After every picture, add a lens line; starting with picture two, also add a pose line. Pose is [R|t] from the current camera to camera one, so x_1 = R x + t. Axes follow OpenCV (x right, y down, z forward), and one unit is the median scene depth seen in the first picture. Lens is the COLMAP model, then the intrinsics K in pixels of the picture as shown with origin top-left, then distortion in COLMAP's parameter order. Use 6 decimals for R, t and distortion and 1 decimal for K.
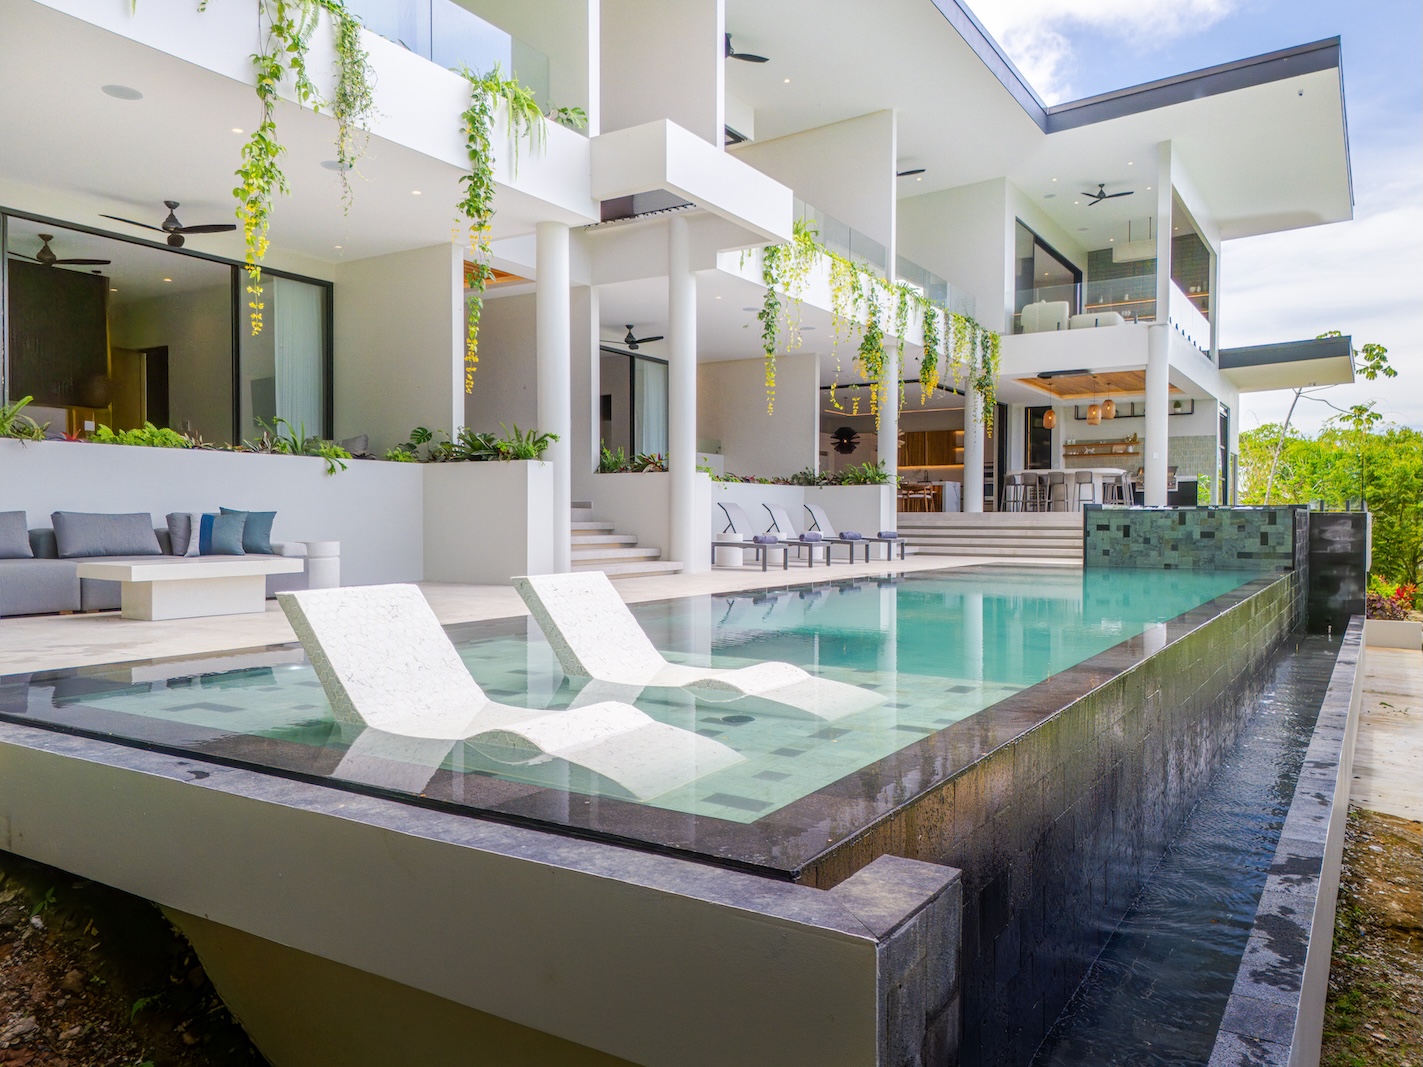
lens RADIAL K [[1096.5, 0, 711.5], [0, 1096.5, 533.5], [0, 0, 1]] dist [0.023654, -0.005061]
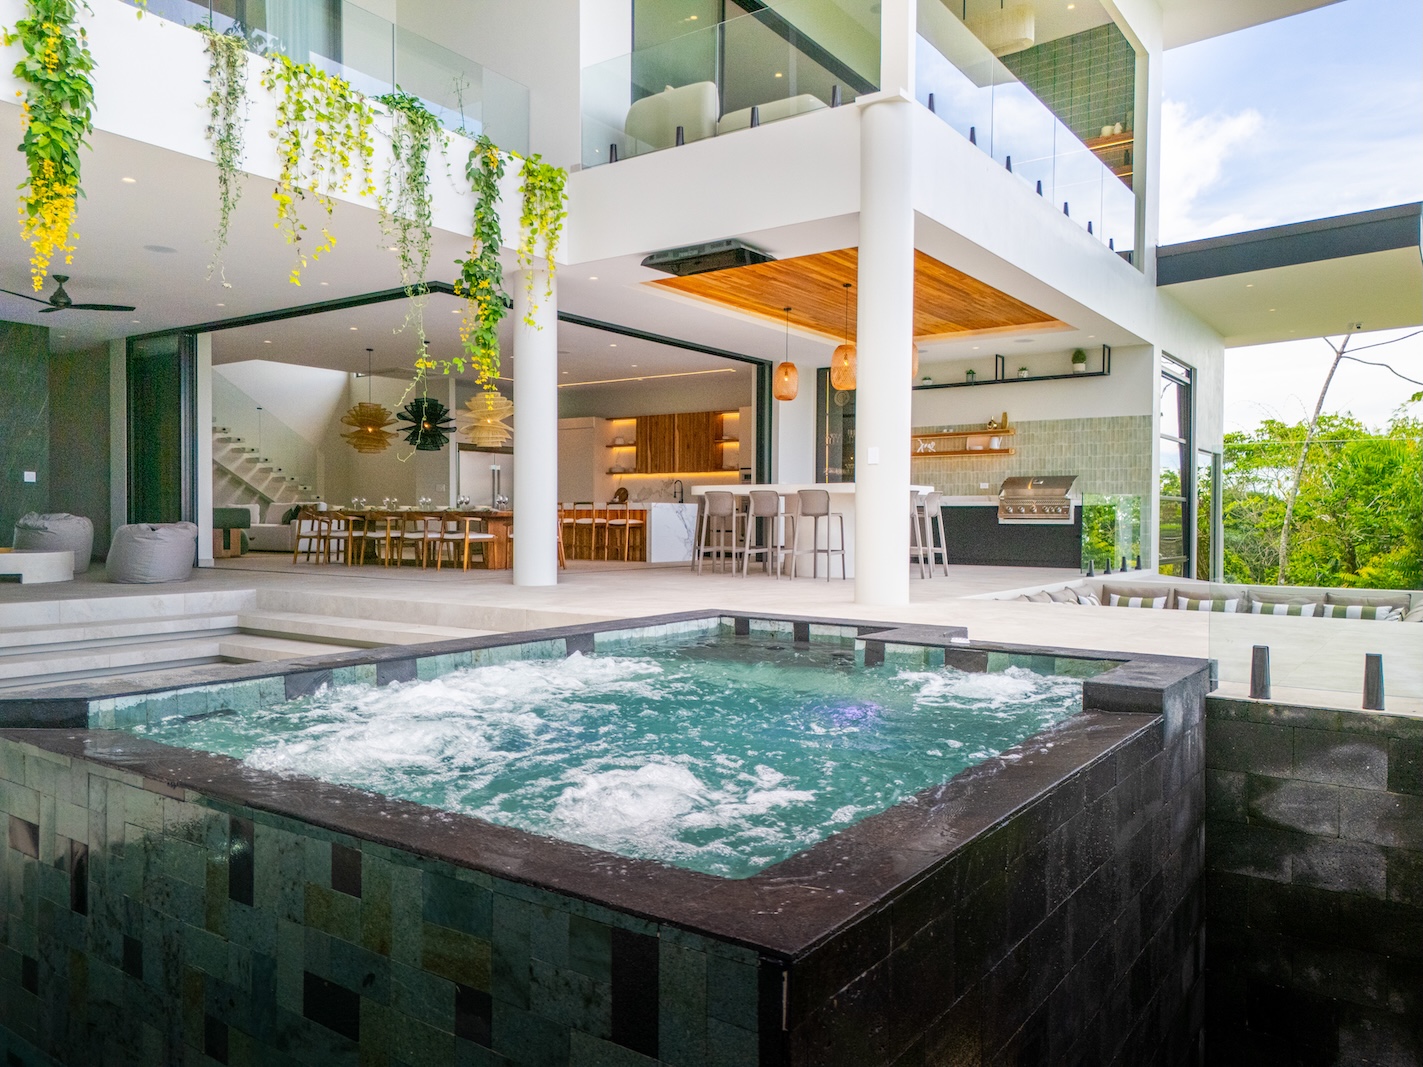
lens RADIAL K [[1096.5, 0, 711.5], [0, 1096.5, 533.5], [0, 0, 1]] dist [0.023654, -0.005061]
pose [[0.998406, 0.002984, -0.056353, 0.493407], [-0.002983, 0.999996, 0.000090, -0.058806], [0.056353, 0.000078, 0.998411, 0.834174]]
